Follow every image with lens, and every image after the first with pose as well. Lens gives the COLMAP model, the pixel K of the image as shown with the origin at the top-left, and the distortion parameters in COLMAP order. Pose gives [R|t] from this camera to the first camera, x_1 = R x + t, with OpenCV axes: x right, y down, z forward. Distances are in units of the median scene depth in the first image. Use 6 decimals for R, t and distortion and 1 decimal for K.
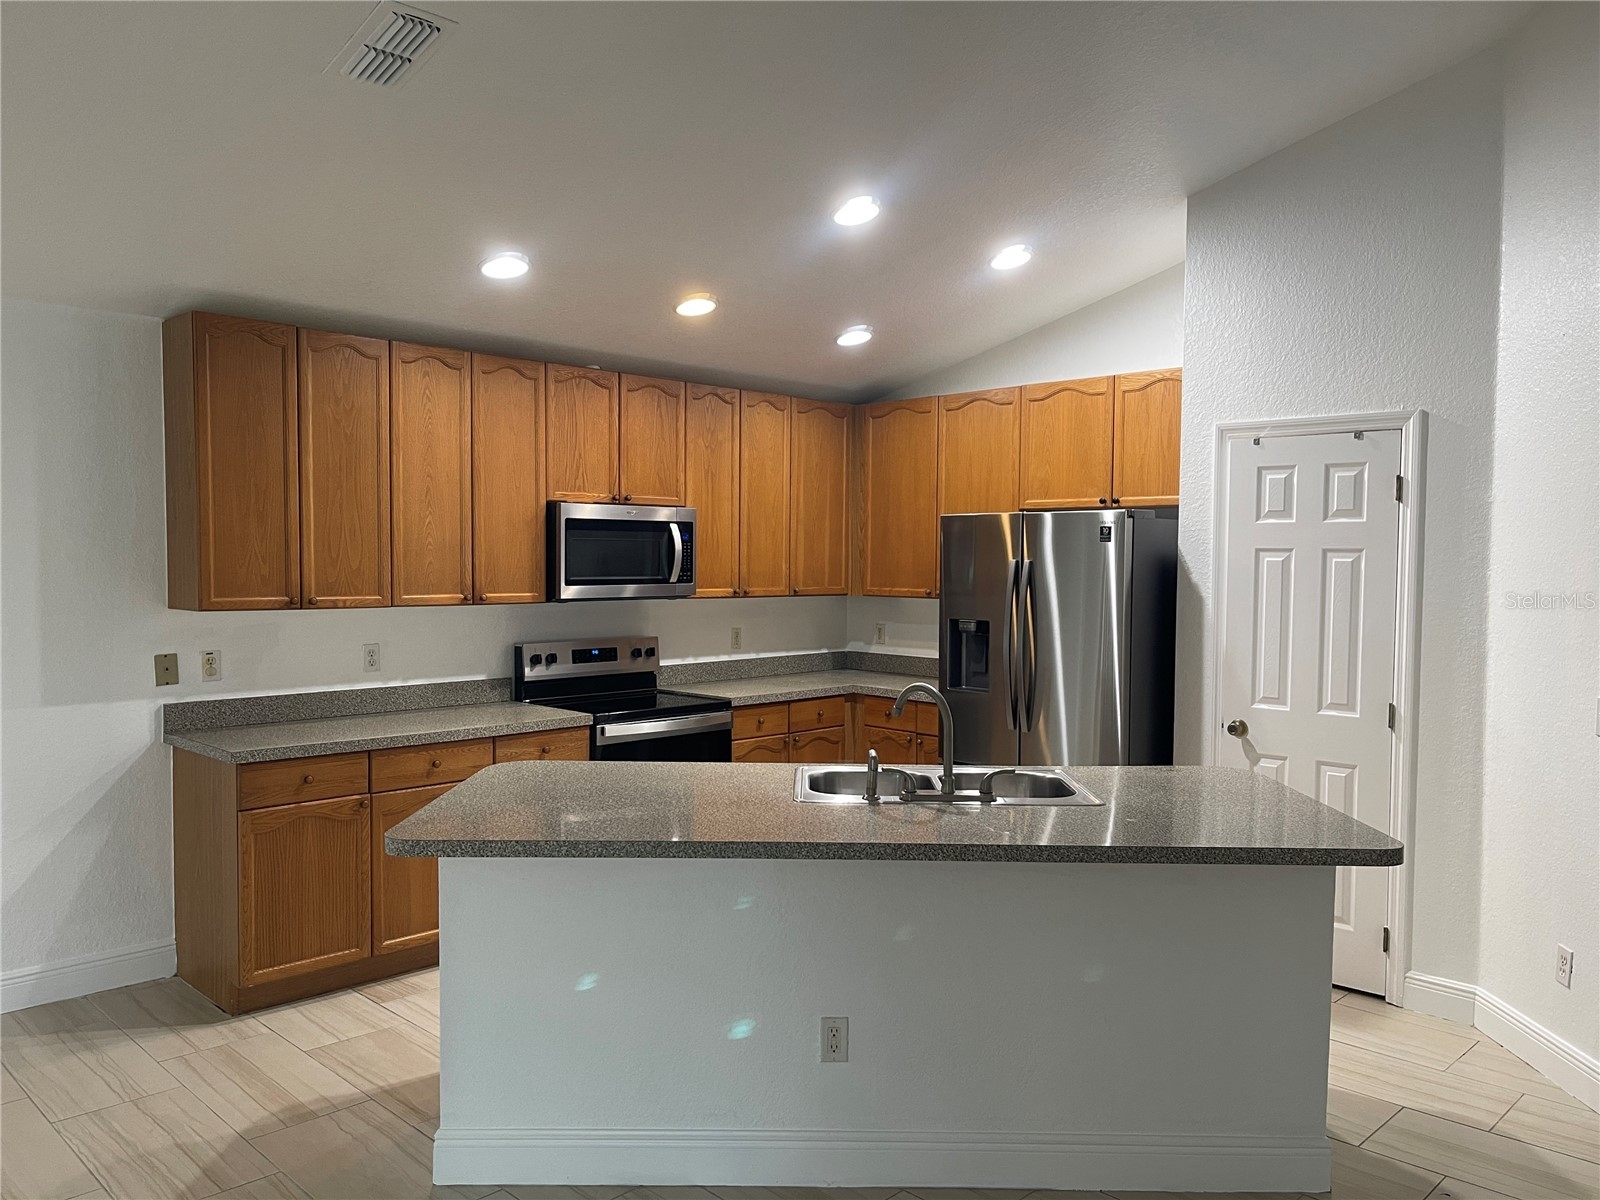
lens RADIAL K [[1212.4, 0, 813.1], [0, 1212.4, 612.0], [0, 0, 1]] dist [0.060615, -0.070809]
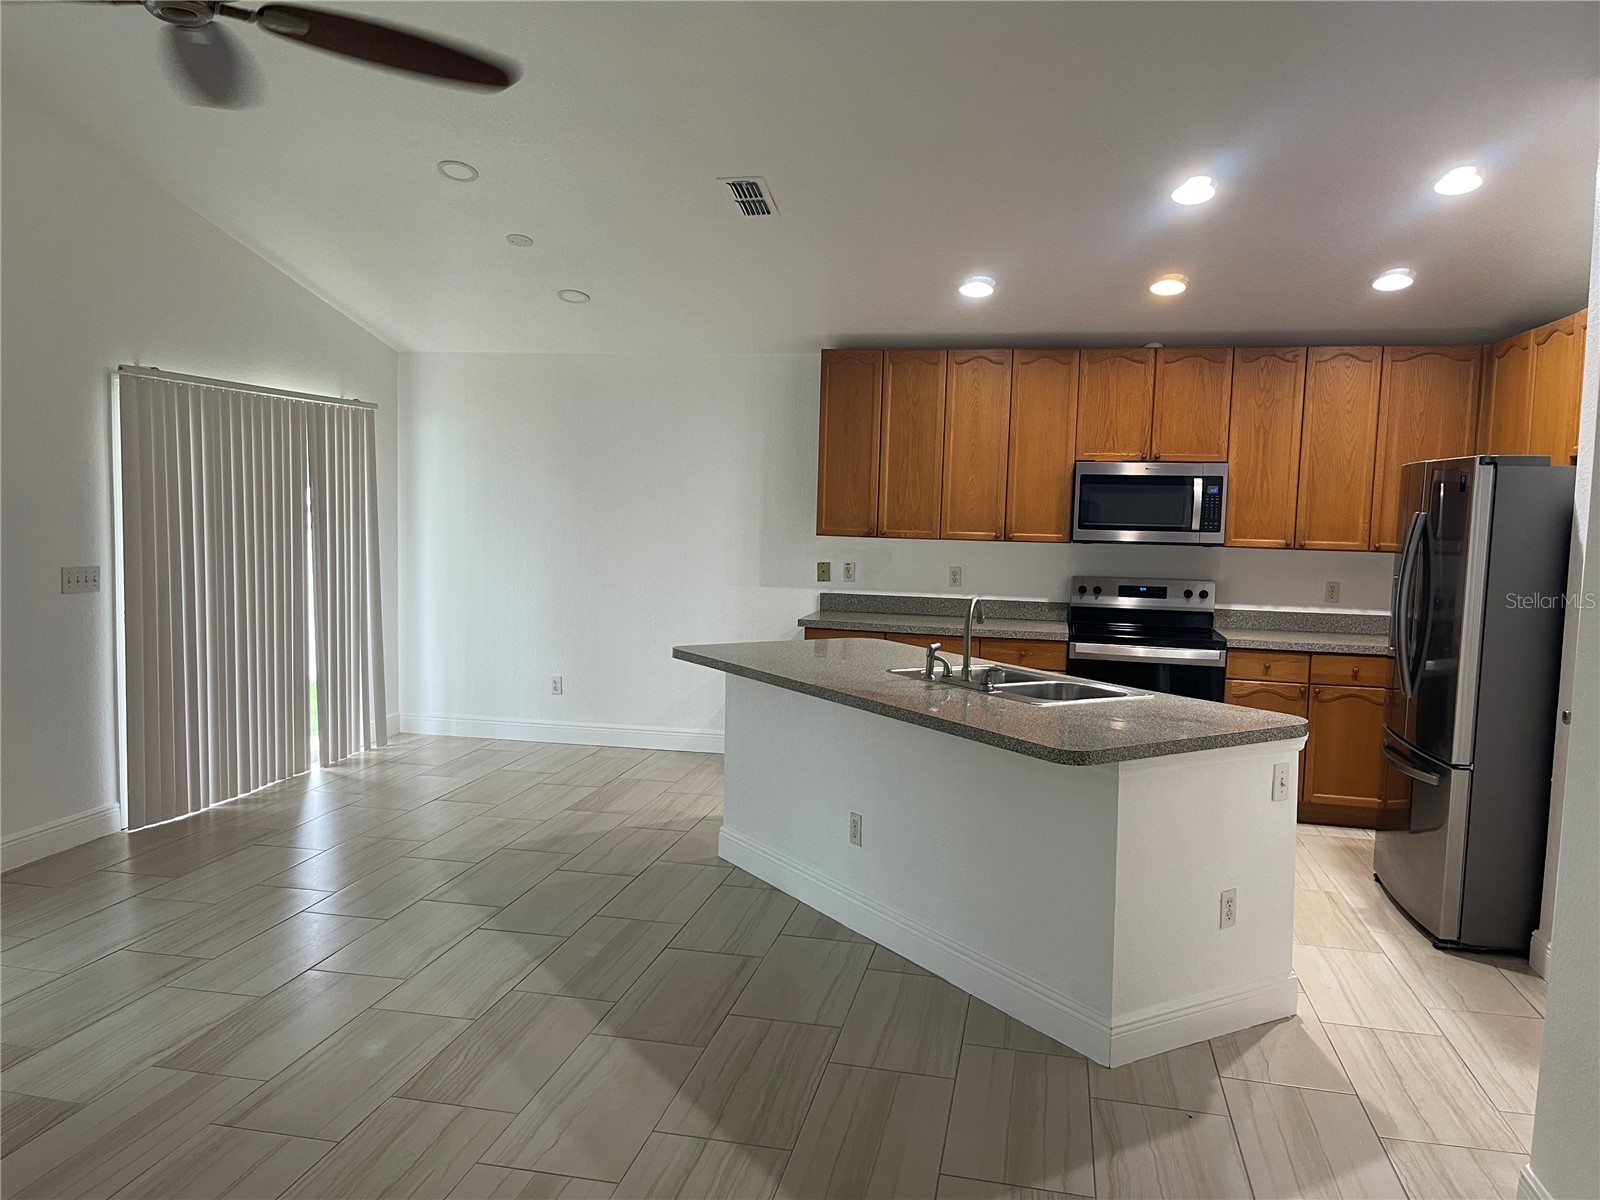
lens RADIAL K [[1212.4, 0, 771.8], [0, 1212.4, 614.5], [0, 0, 1]] dist [0.060615, -0.070809]
pose [[0.521899, 0.086260, -0.848635, 0.727259], [-0.059715, 0.996128, 0.064528, 0.003270], [0.850915, 0.016999, 0.525029, 0.090359]]
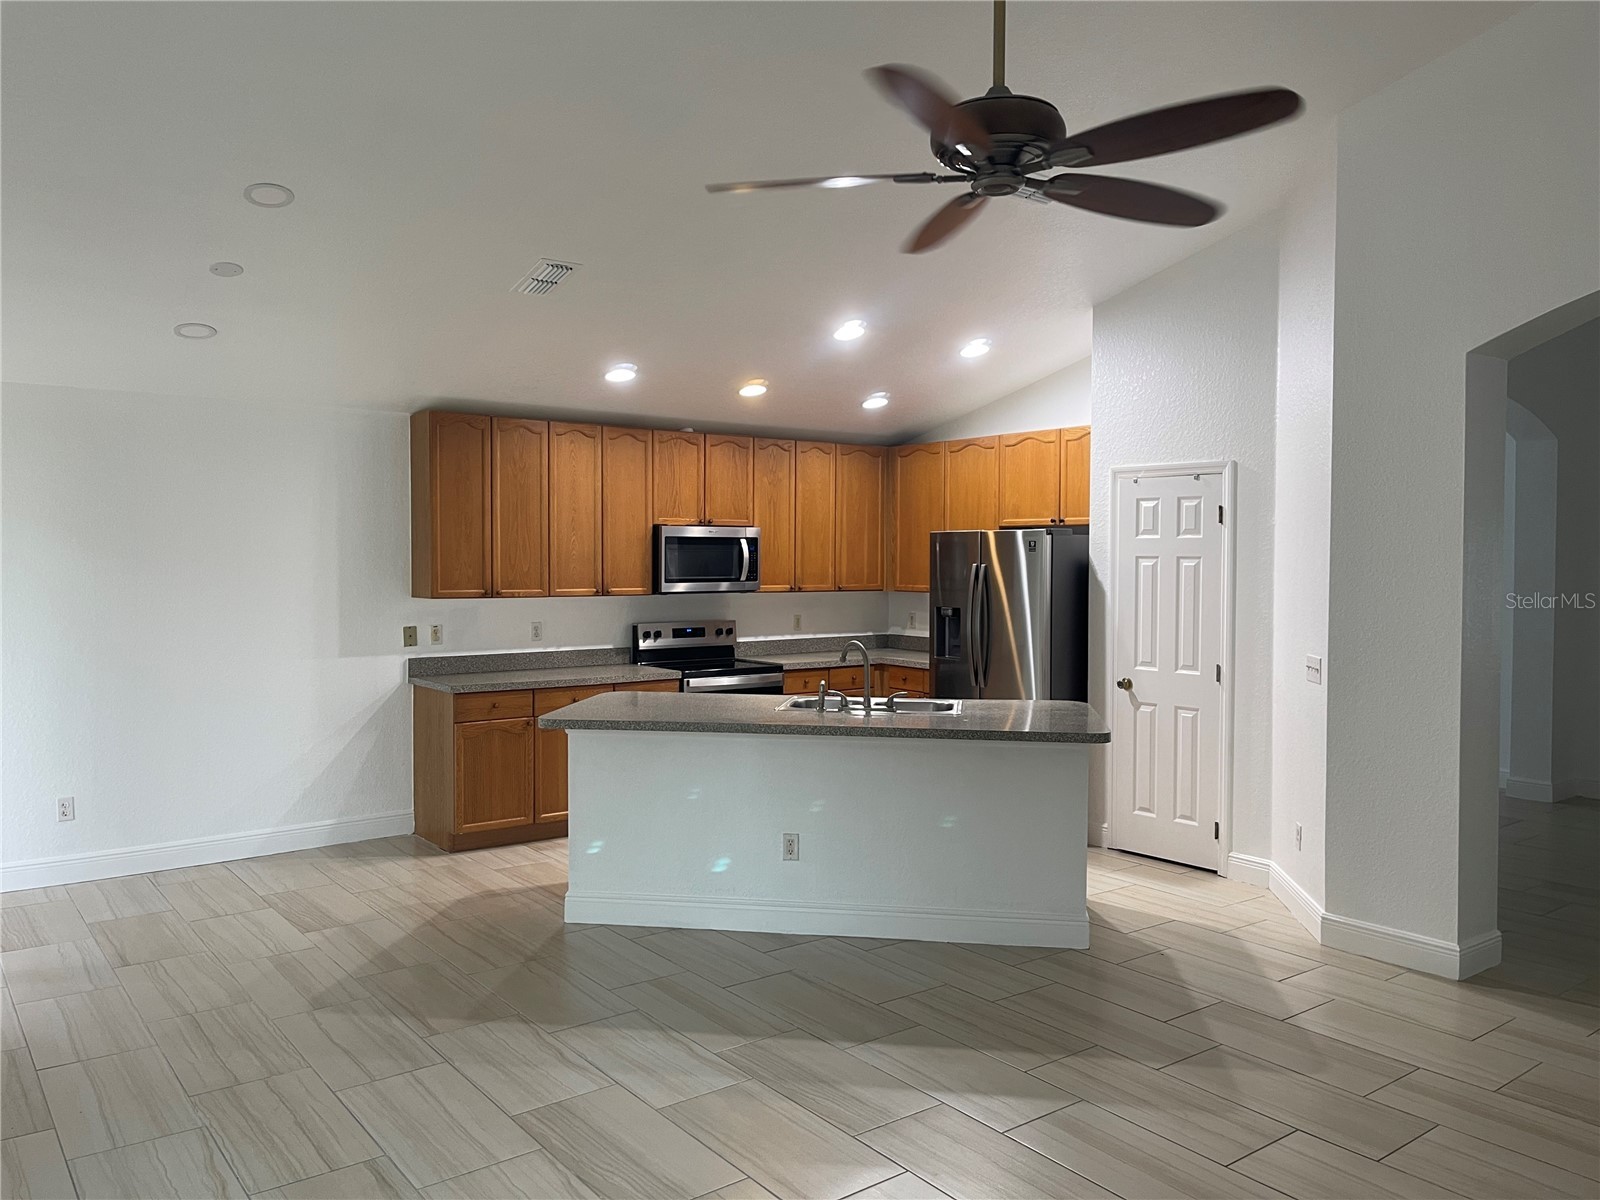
lens RADIAL K [[1212.4, 0, 797.5], [0, 1212.4, 589.9], [0, 0, 1]] dist [0.060615, -0.070809]
pose [[0.989695, 0.000283, -0.143193, 0.167039], [-0.003093, 0.999807, -0.019402, 0.014691], [0.143159, 0.019645, 0.989505, -0.425255]]
